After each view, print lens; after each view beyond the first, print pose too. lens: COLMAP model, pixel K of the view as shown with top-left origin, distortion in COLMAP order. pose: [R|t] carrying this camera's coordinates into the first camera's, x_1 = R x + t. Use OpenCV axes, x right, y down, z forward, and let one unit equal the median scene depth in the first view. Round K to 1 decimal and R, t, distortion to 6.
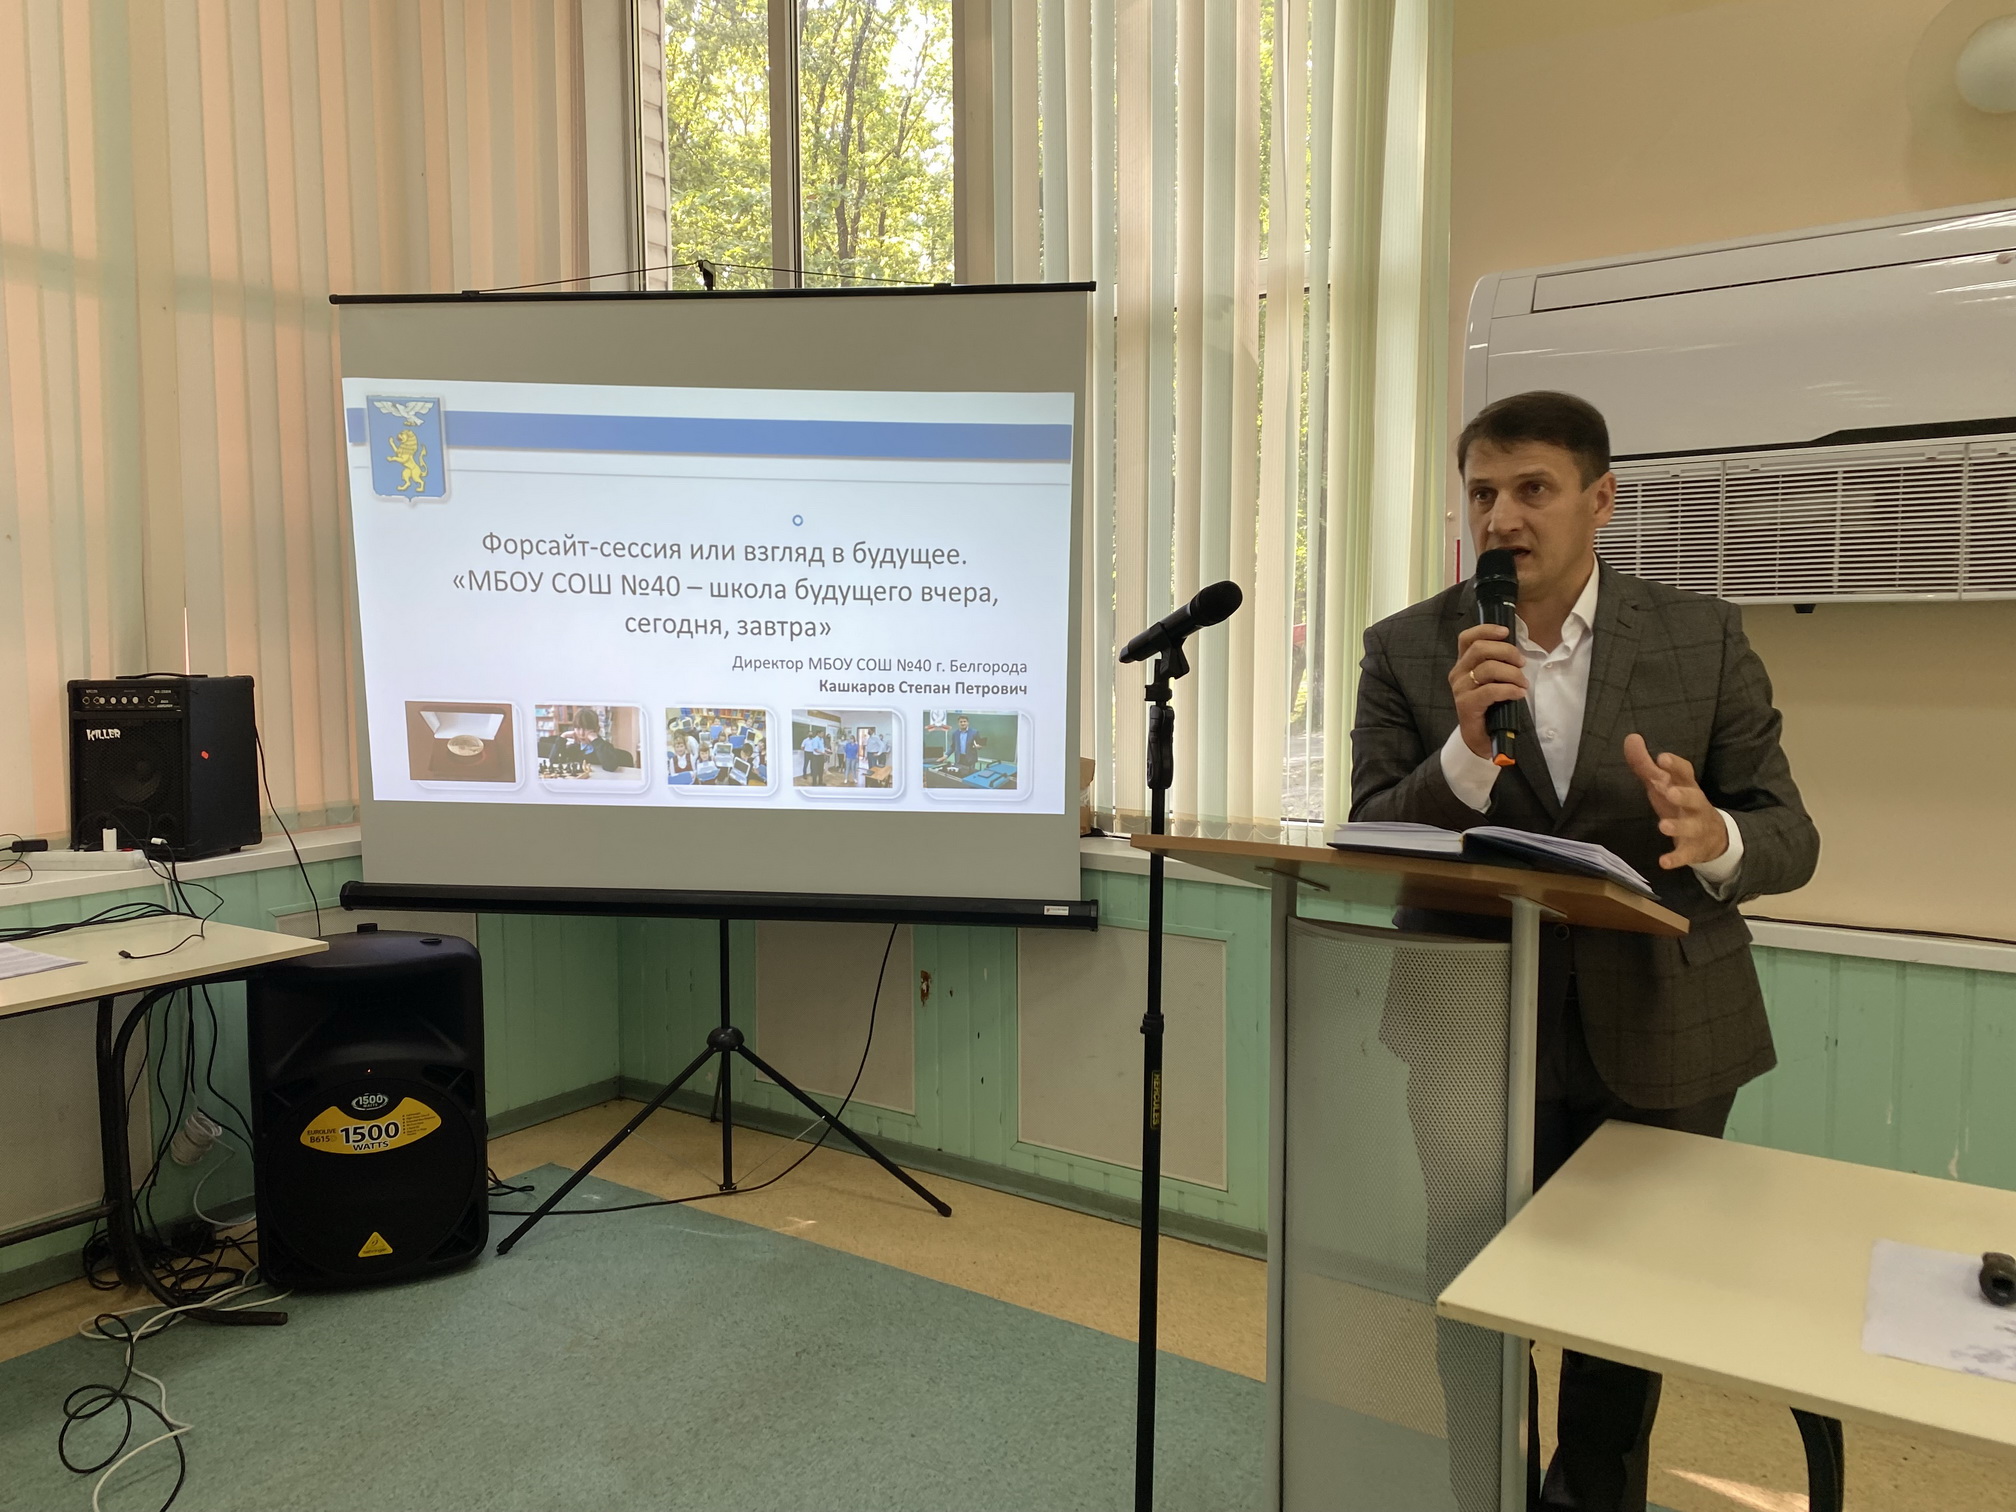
lens RADIAL K [[1491.6, 0, 994.3], [0, 1491.6, 751.6], [0, 0, 1]] dist [0.024473, -0.027661]
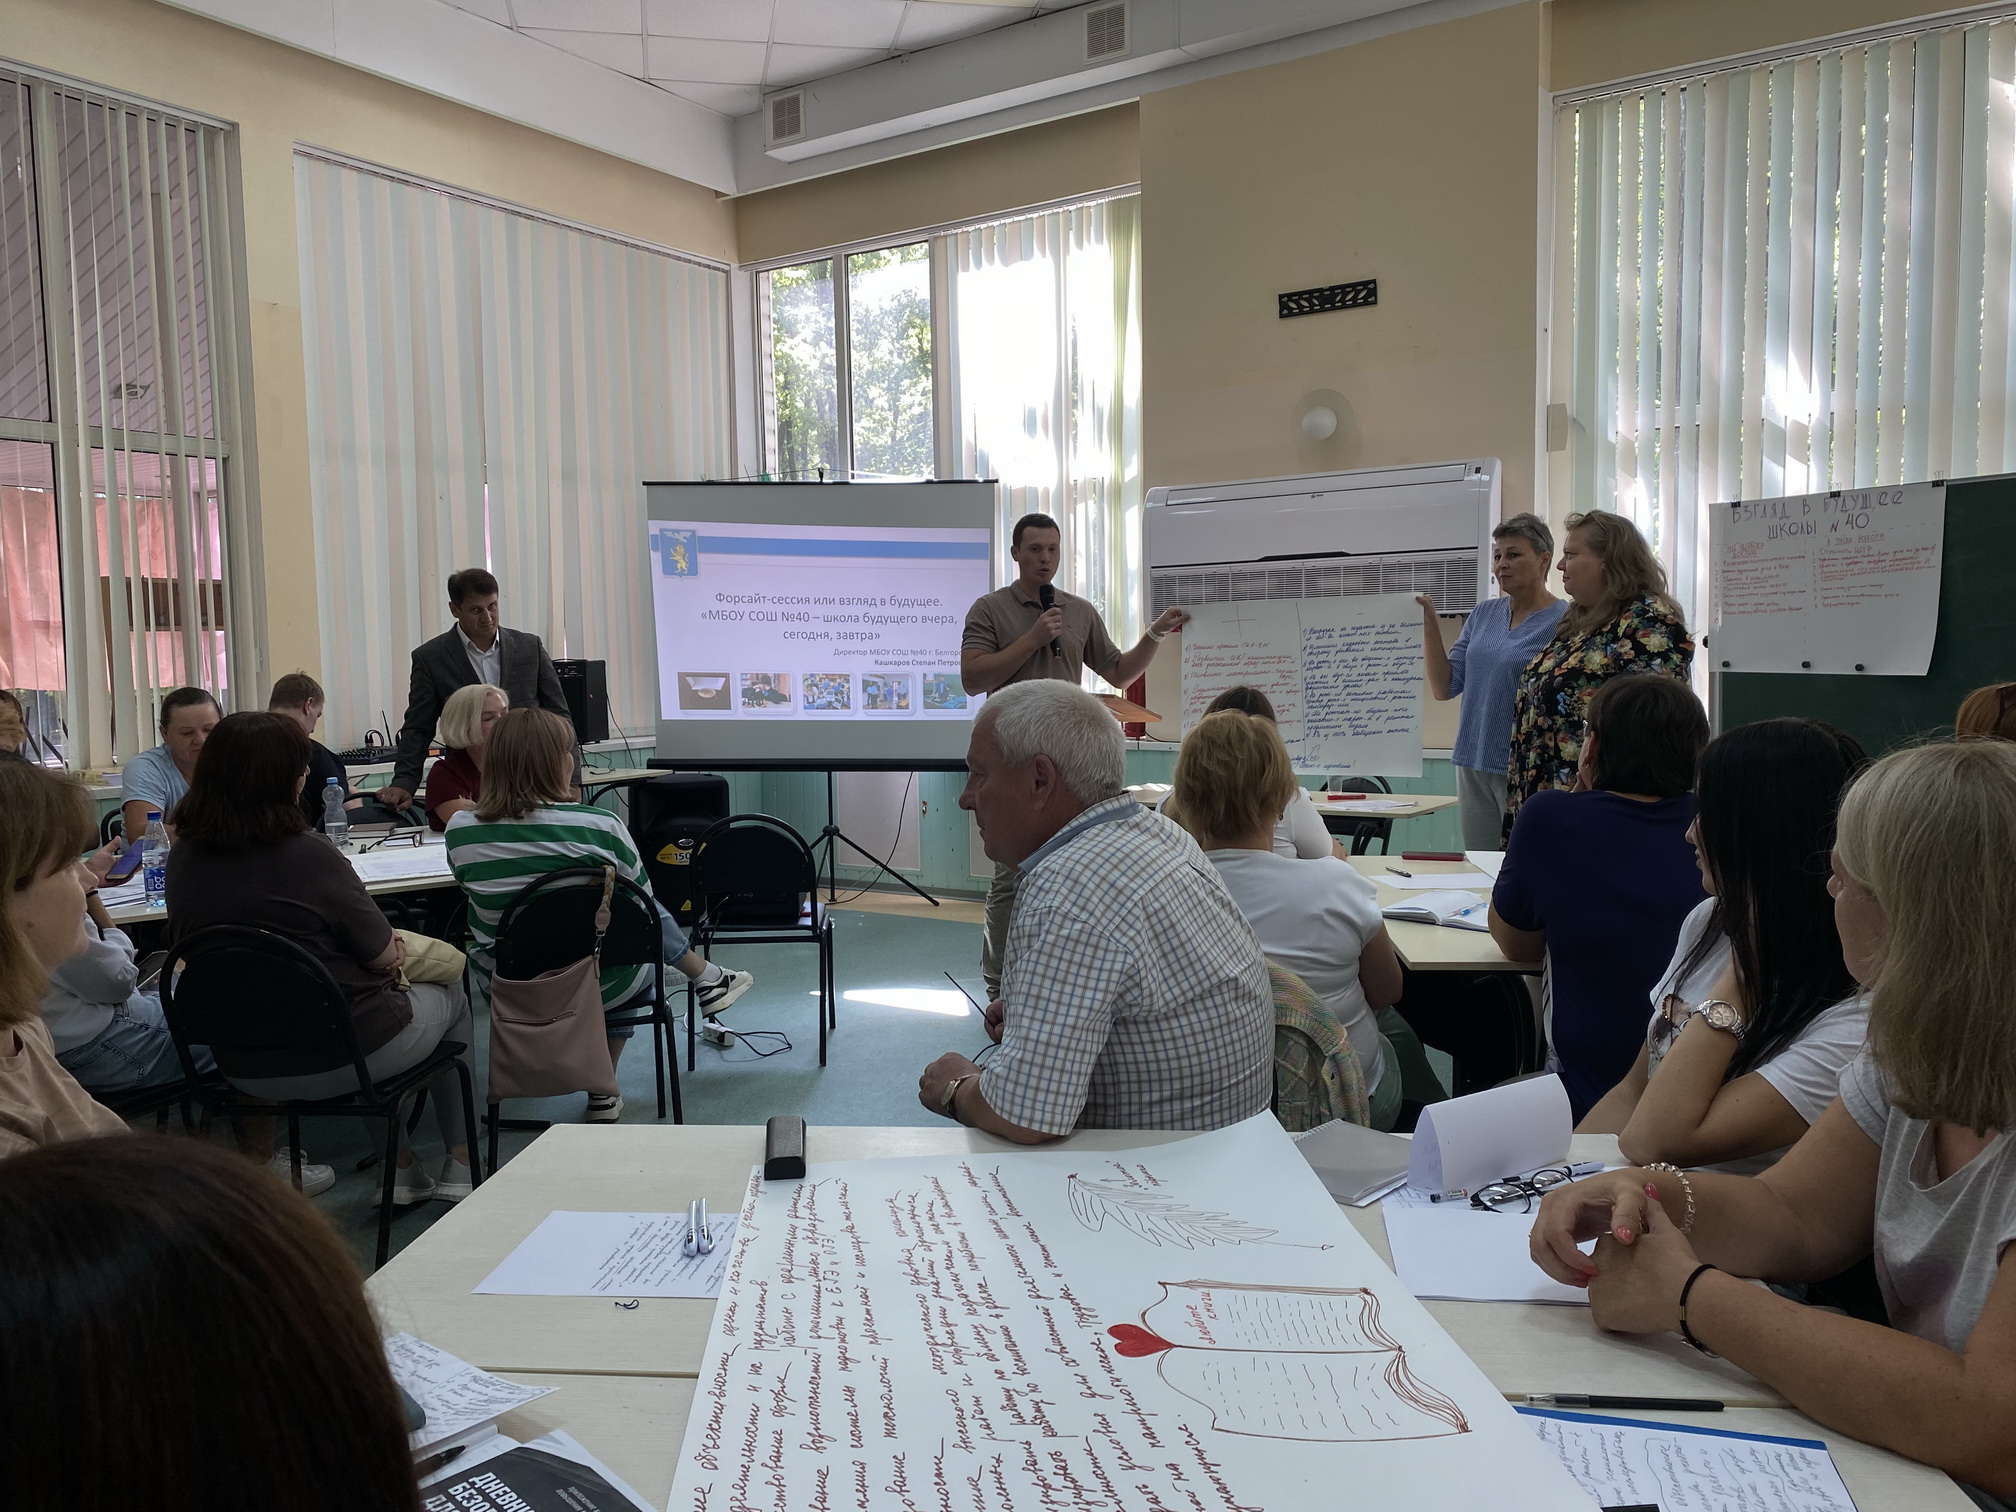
lens RADIAL K [[1491.6, 0, 1031.6], [0, 1491.6, 790.1], [0, 0, 1]] dist [0.024473, -0.027661]
pose [[0.998889, -0.015392, 0.044534, 0.010581], [0.014790, 0.999795, 0.013824, 0.115555], [-0.044738, -0.013150, 0.998912, -1.182072]]
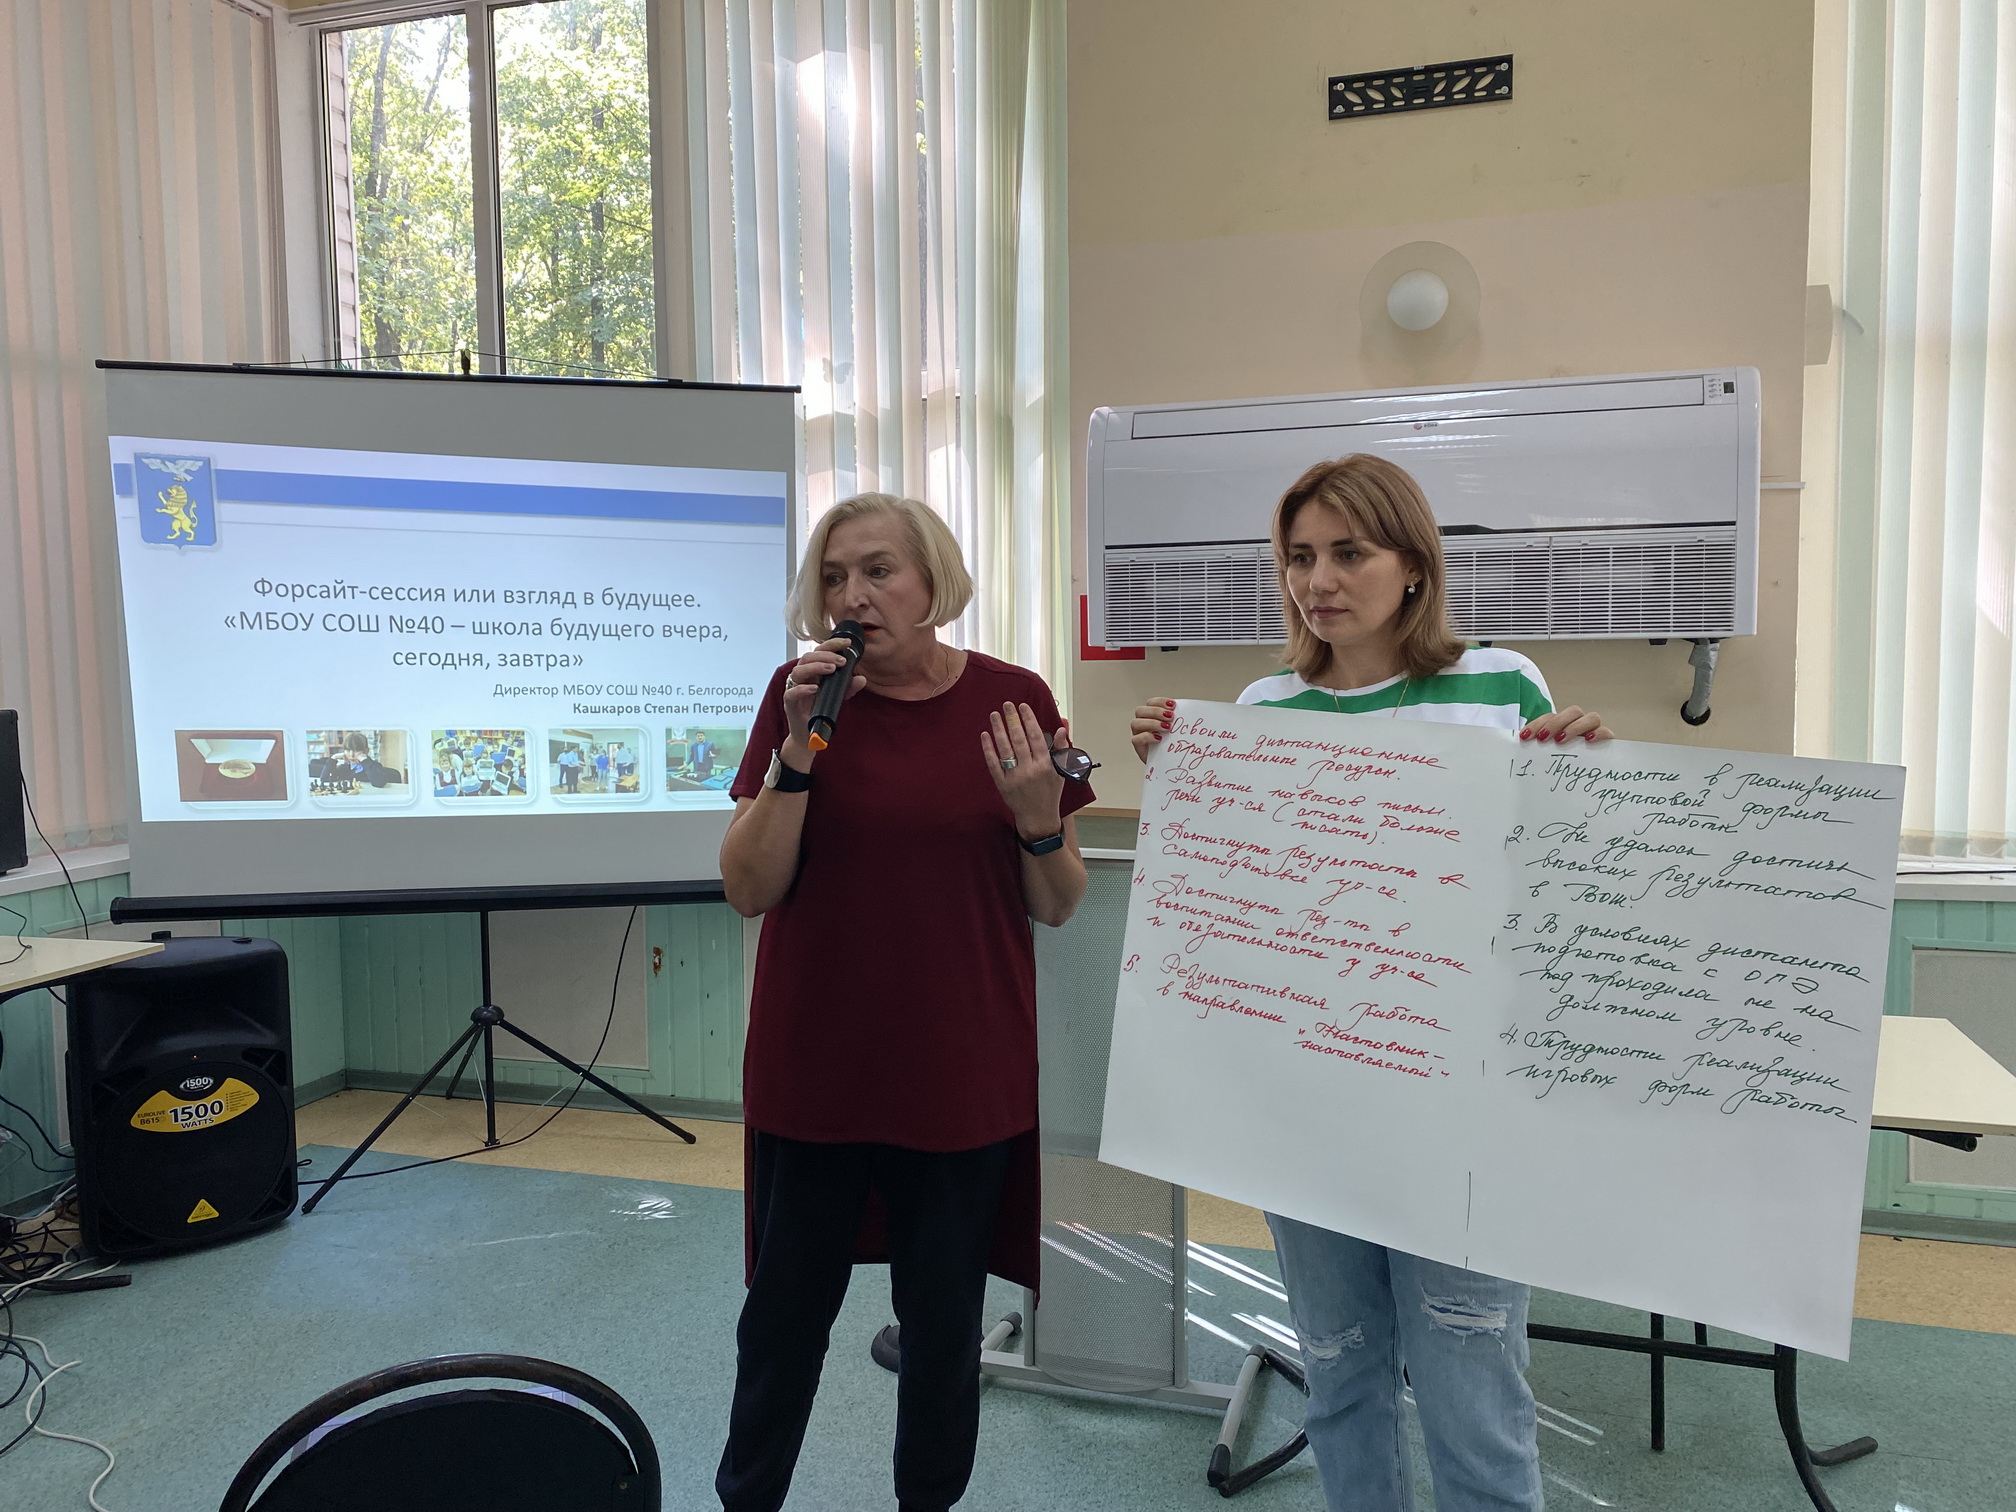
lens RADIAL K [[1491.6, 0, 1000.0], [0, 1491.6, 749.1], [0, 0, 1]] dist [0.024473, -0.027661]
pose [[0.951445, -0.027368, 0.306601, -0.160975], [0.030077, 0.999539, -0.004115, 0.003212], [-0.306347, 0.013137, 0.951829, -0.241434]]
